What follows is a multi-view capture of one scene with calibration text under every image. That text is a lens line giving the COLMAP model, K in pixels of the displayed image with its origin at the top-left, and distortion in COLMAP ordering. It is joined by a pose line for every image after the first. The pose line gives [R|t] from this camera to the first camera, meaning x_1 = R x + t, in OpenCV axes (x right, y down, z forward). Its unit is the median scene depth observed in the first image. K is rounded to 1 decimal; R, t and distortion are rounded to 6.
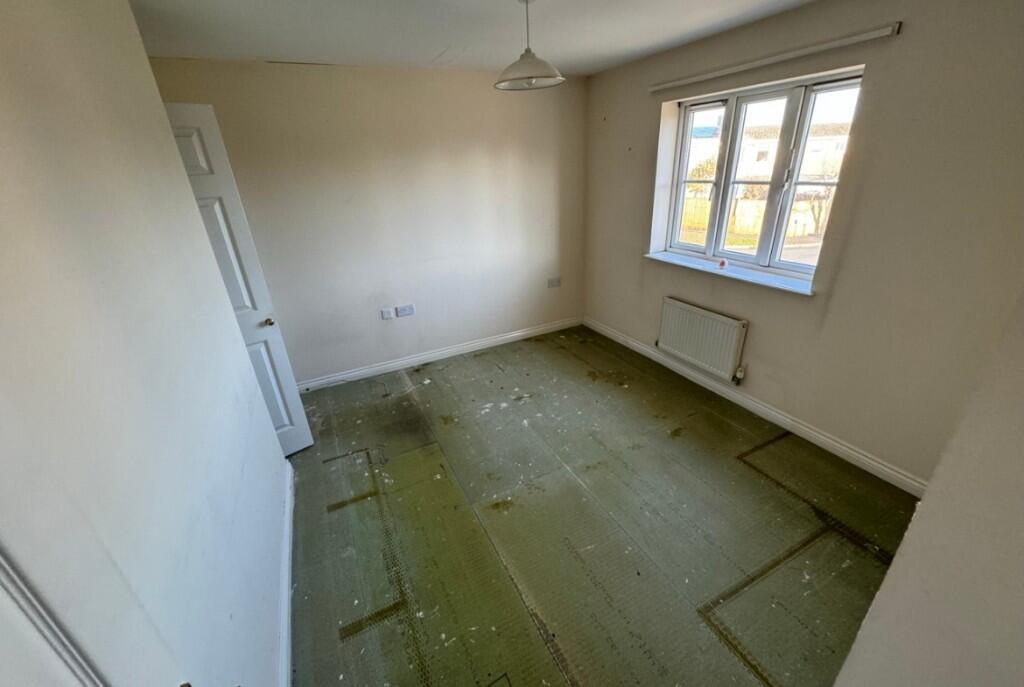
lens RADIAL K [[408.3, 0, 512.0], [0, 408.3, 343.5], [0, 0, 1]] dist [-0.001386, -0.000278]
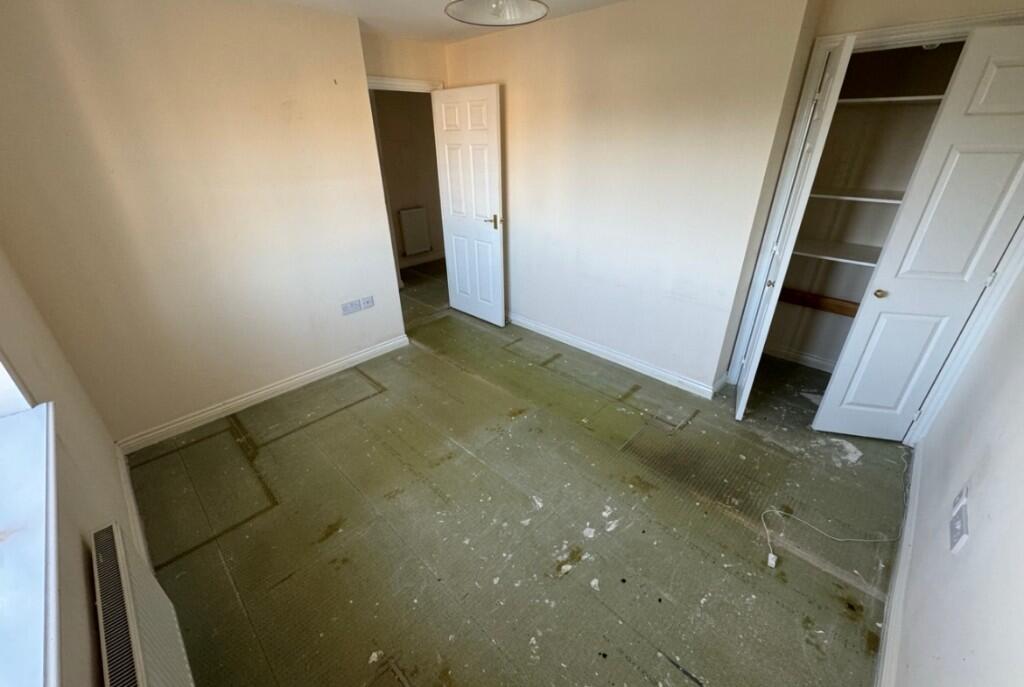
lens RADIAL K [[408.3, 0, 512.0], [0, 408.3, 343.5], [0, 0, 1]] dist [-0.001386, -0.000278]
pose [[-0.942078, 0.210091, -0.261441, 0.233082], [-0.073866, 0.630400, 0.772748, -0.605043], [0.327160, 0.747300, -0.578367, 1.350909]]
